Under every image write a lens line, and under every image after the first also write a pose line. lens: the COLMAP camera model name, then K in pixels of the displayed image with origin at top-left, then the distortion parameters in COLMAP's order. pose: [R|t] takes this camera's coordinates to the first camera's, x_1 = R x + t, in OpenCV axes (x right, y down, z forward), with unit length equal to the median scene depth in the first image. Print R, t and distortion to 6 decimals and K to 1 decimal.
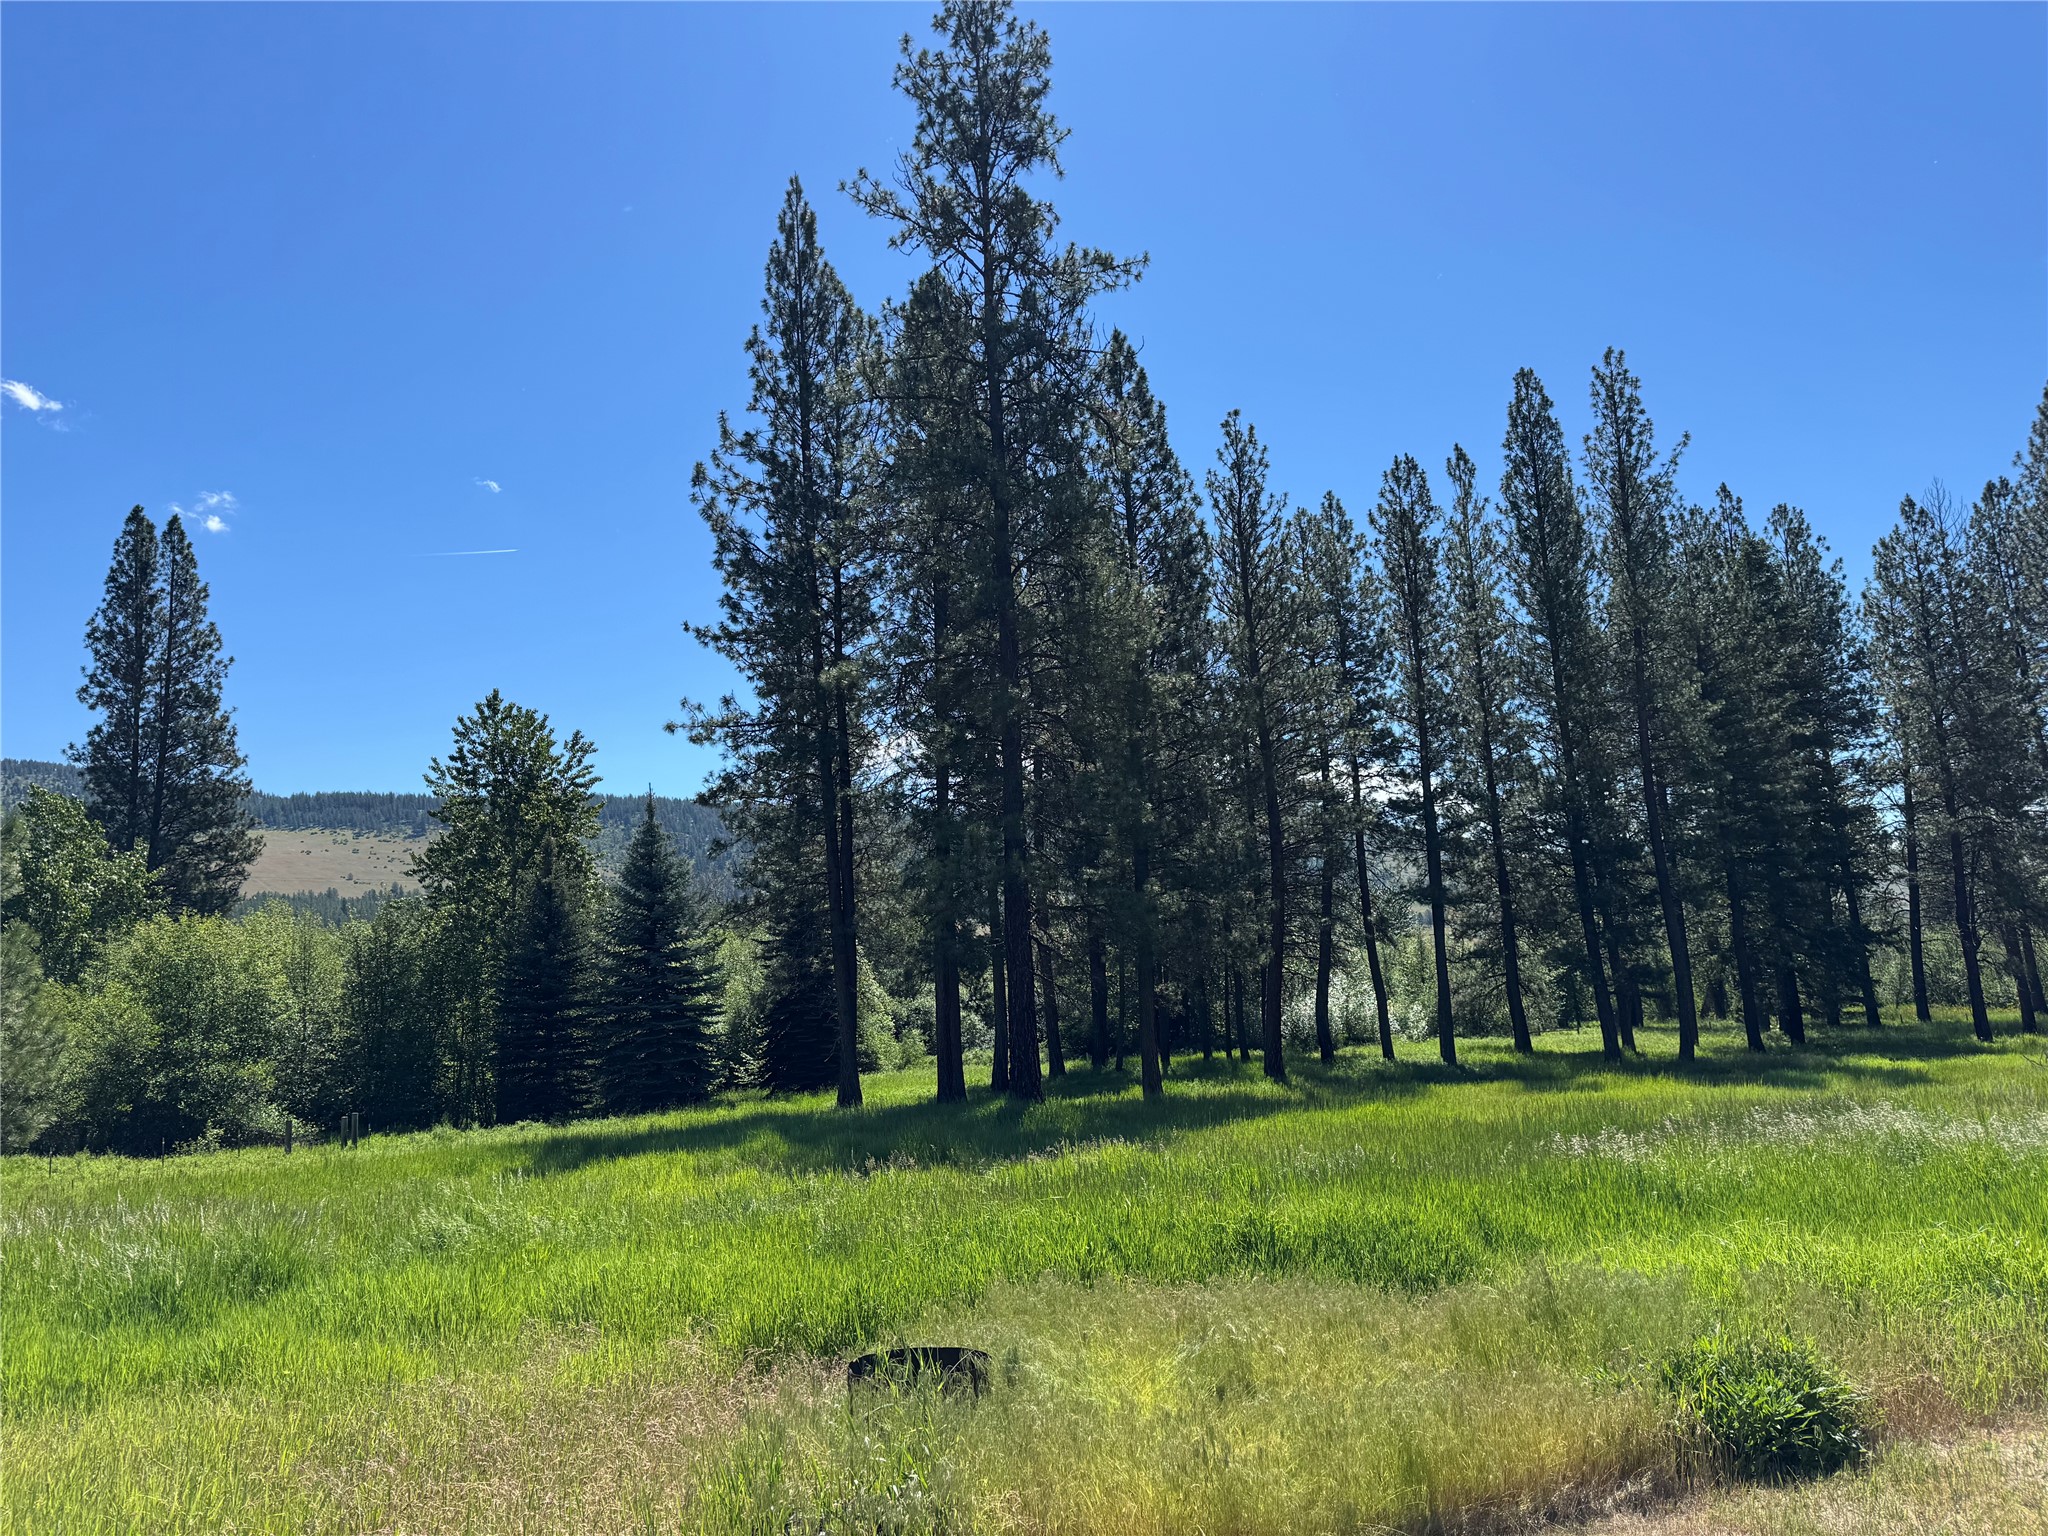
lens RADIAL K [[1463.1, 0, 1030.4], [0, 1463.1, 768.7], [0, 0, 1]] dist [0.117120, -0.134172]
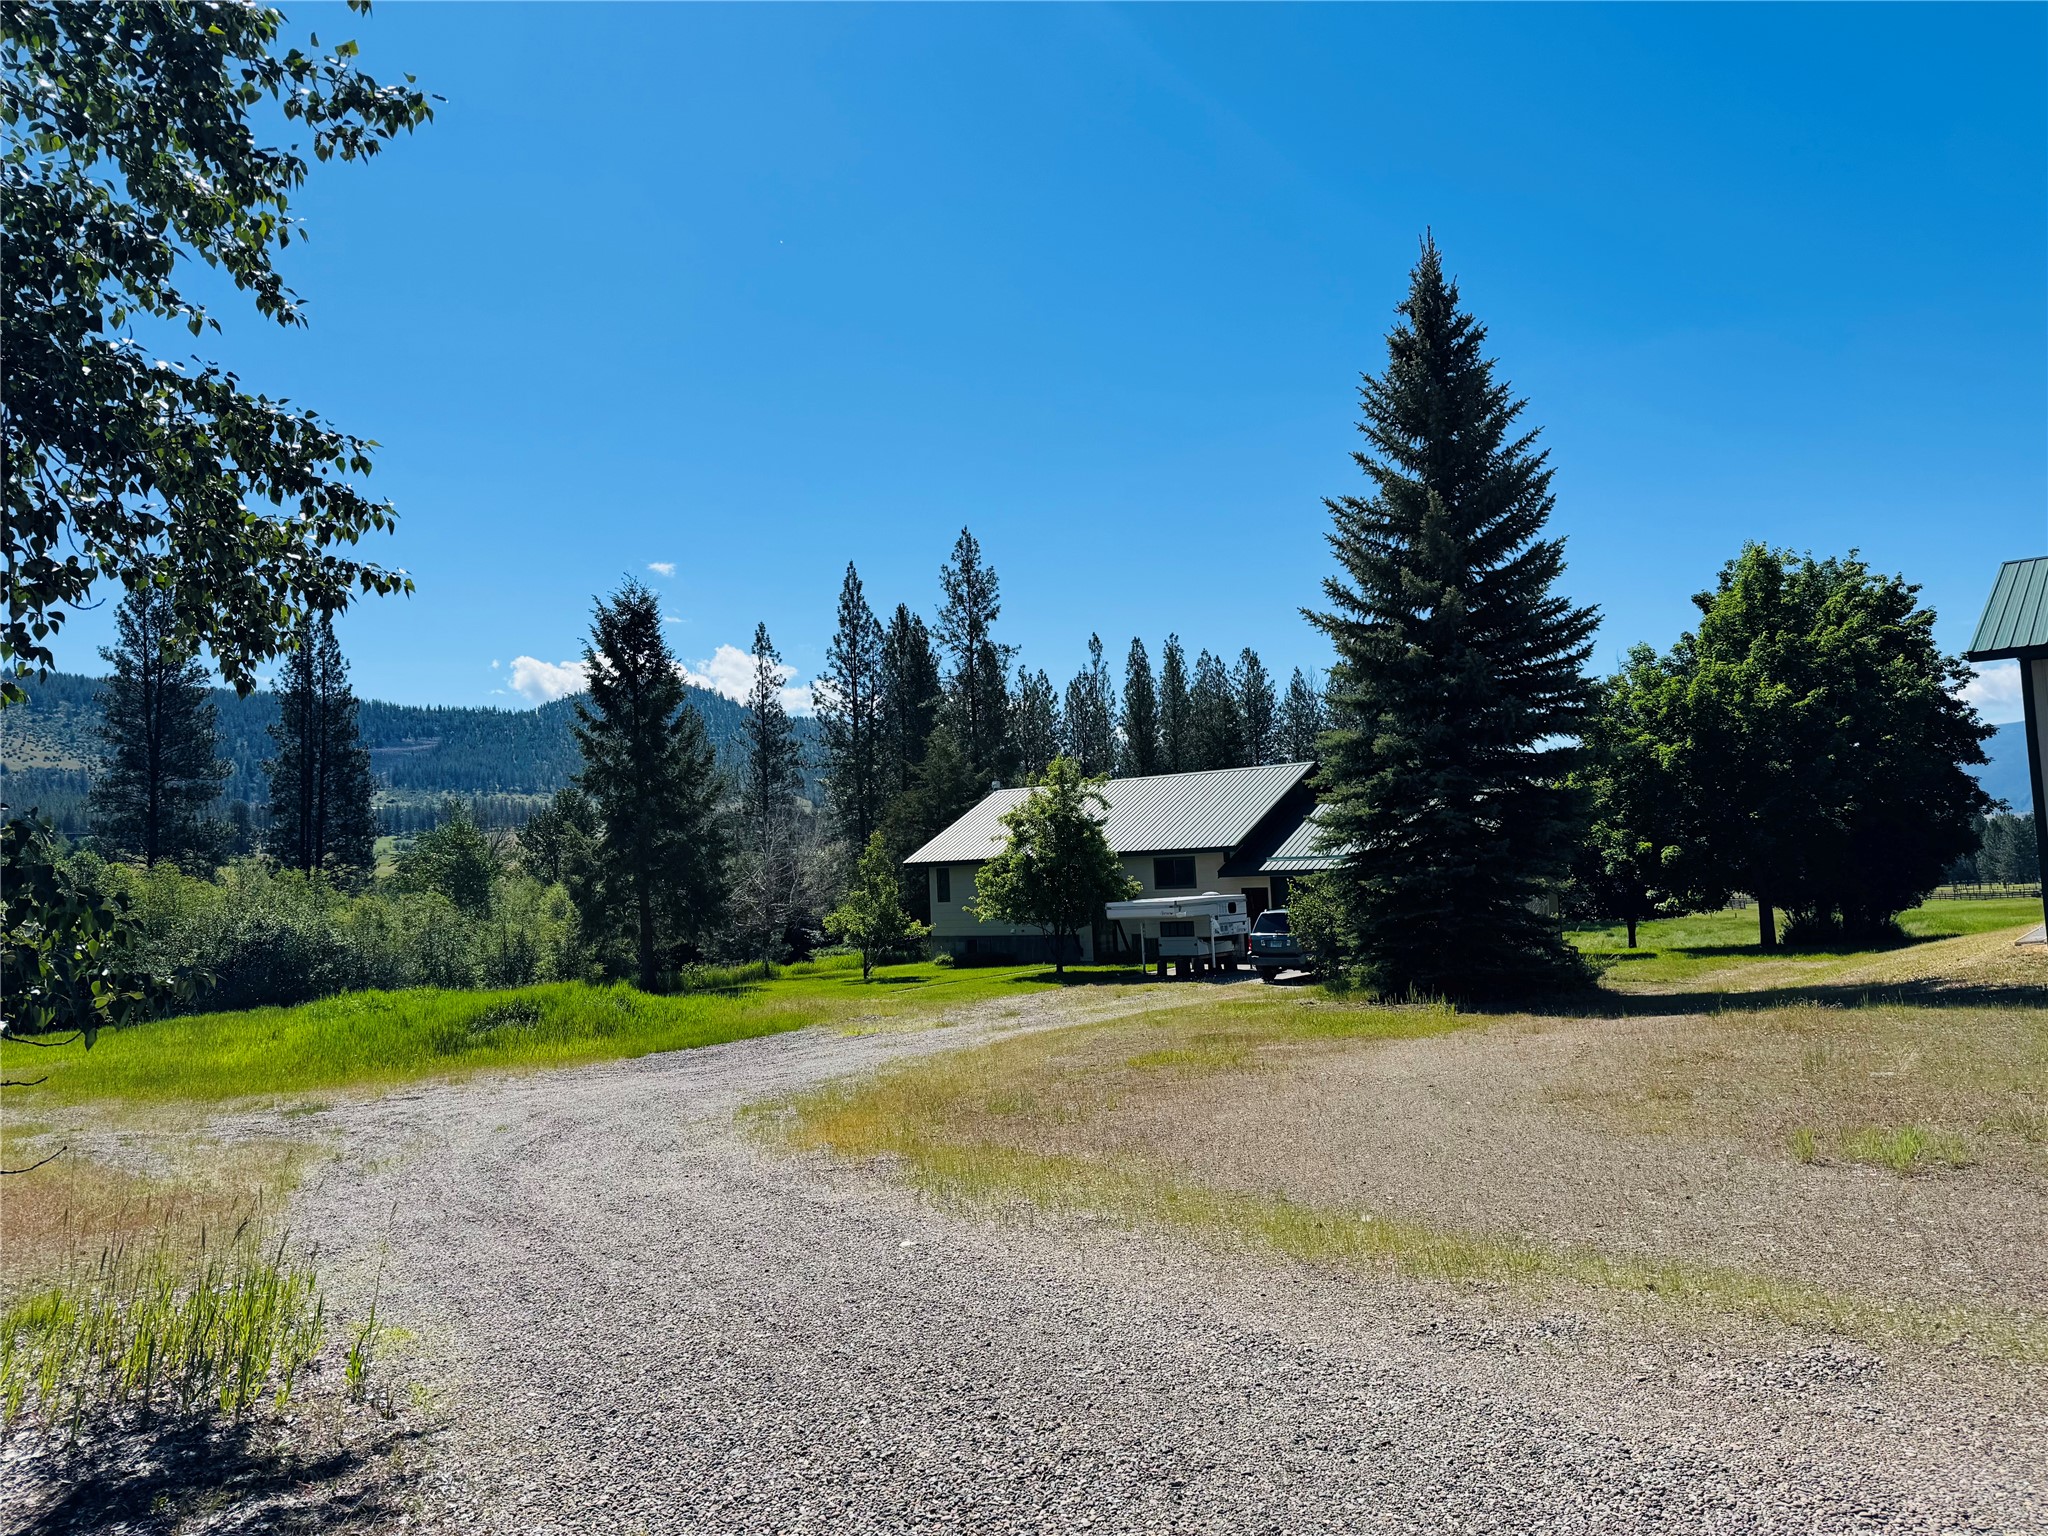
lens RADIAL K [[1529.5, 0, 1031.4], [0, 1529.5, 778.4], [0, 0, 1]] dist [0.233973, -0.320046]
pose [[0.949186, 0.044634, 0.311535, -0.506881], [-0.068941, 0.995338, 0.067447, -0.197884], [-0.307073, -0.085498, 0.947838, -1.109778]]
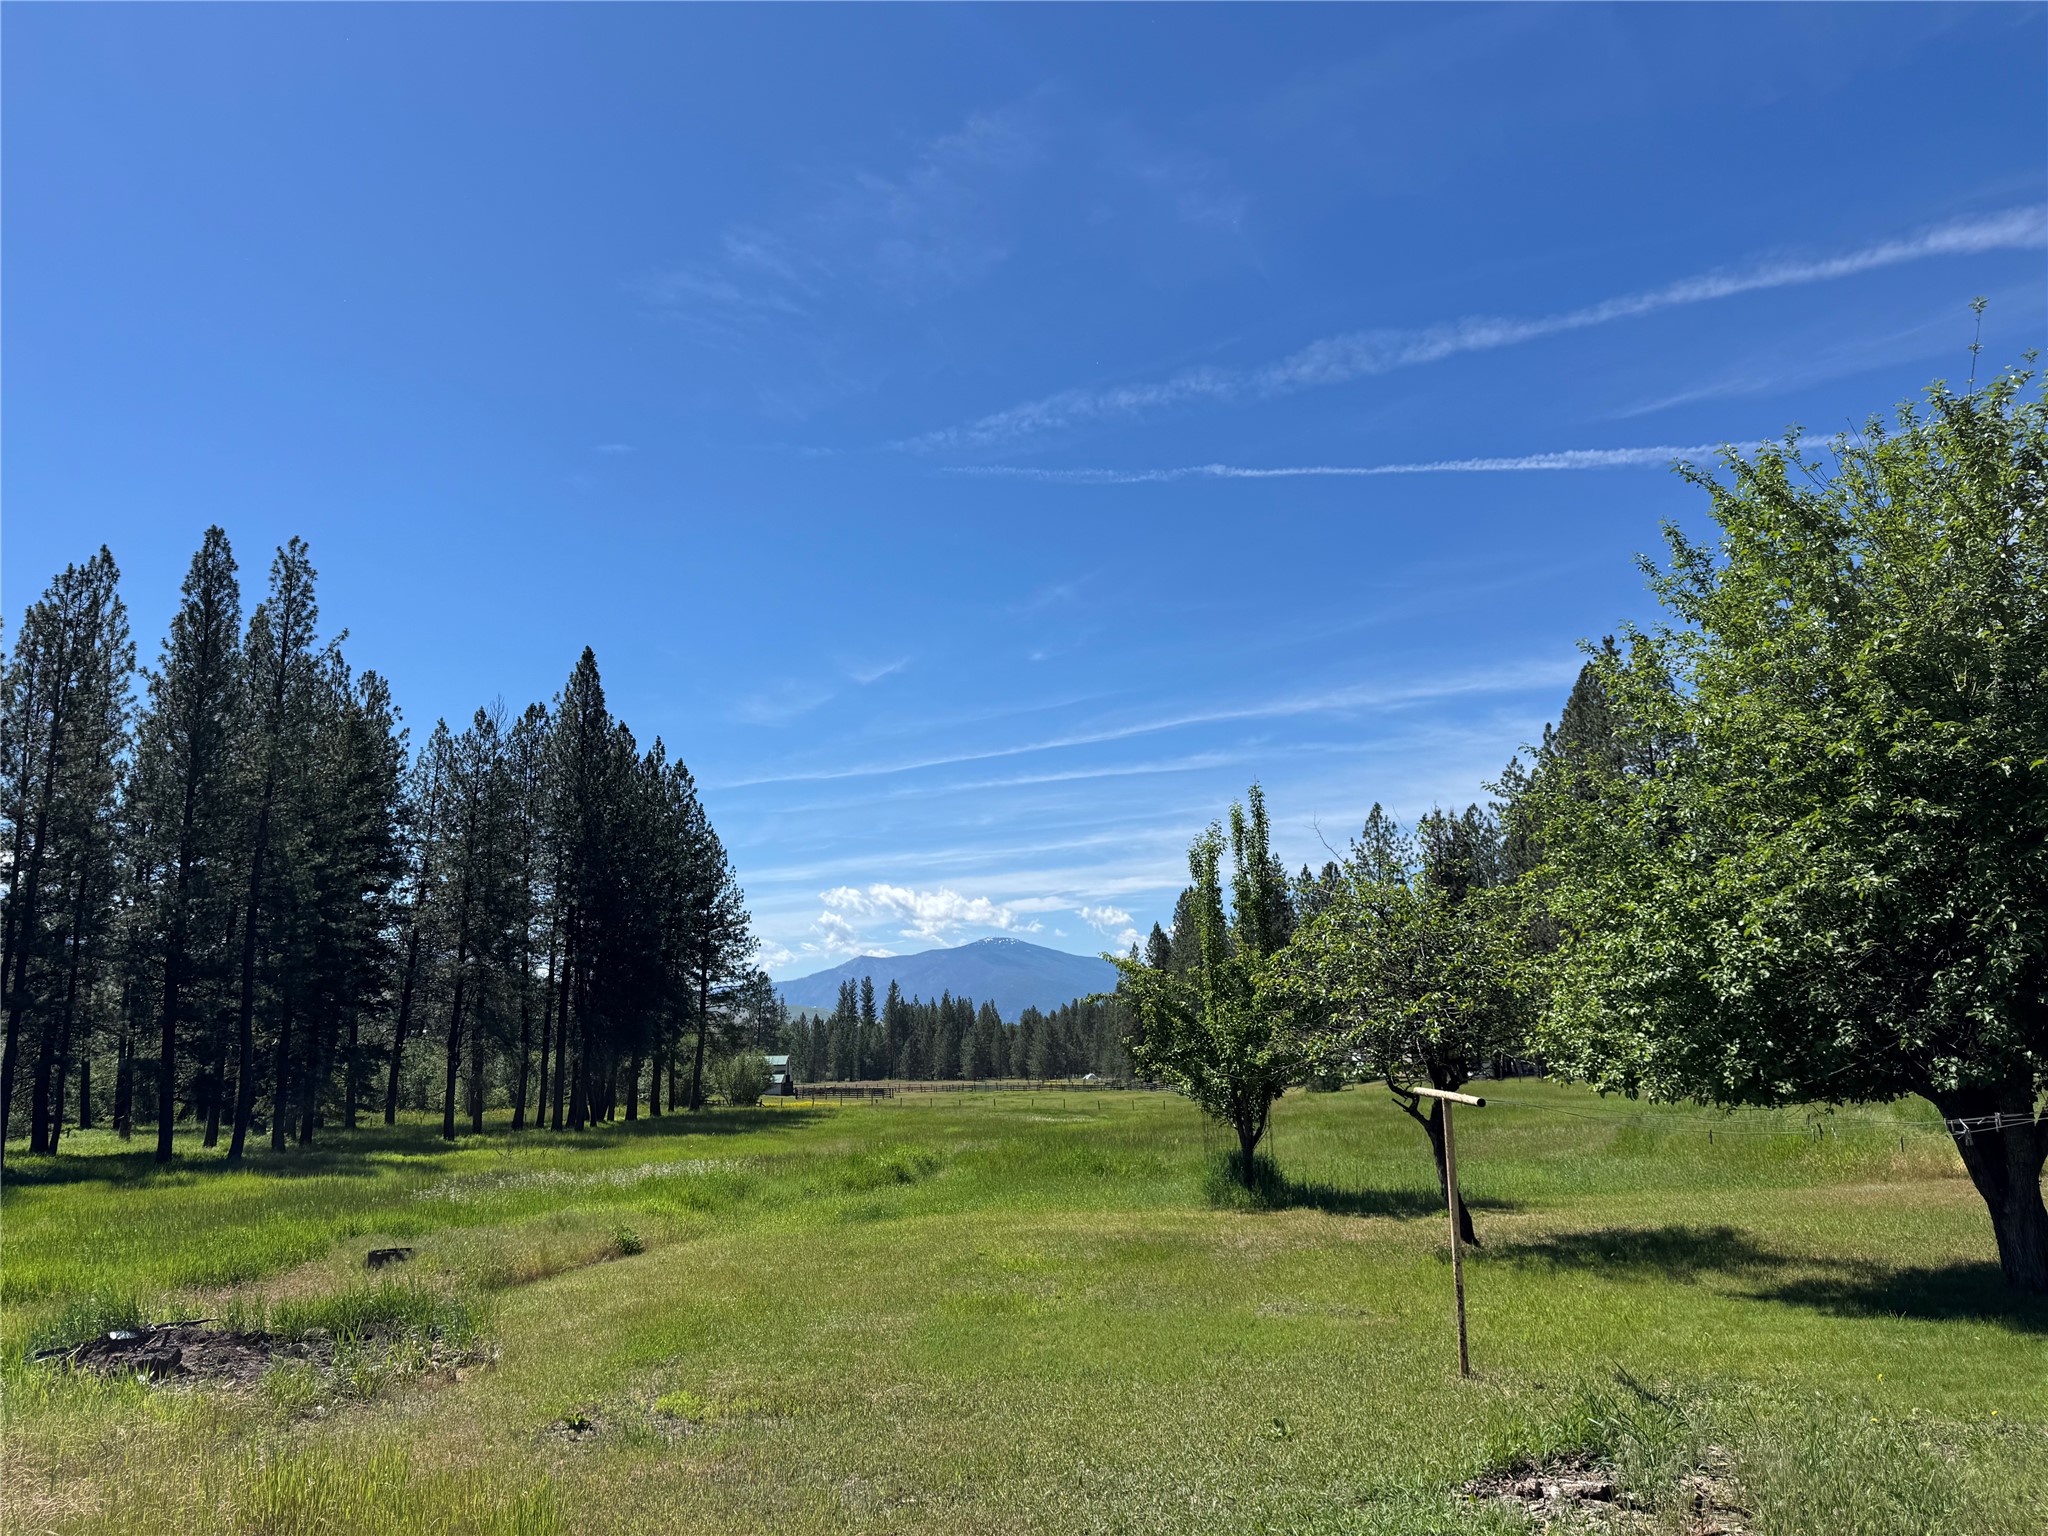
lens RADIAL K [[1463.1, 0, 1030.4], [0, 1463.1, 768.7], [0, 0, 1]] dist [0.117120, -0.134172]
pose [[0.573626, 0.205129, 0.793017, -0.164231], [-0.153047, 0.977927, -0.142254, -0.026180], [-0.804693, -0.039768, 0.592358, -0.152644]]
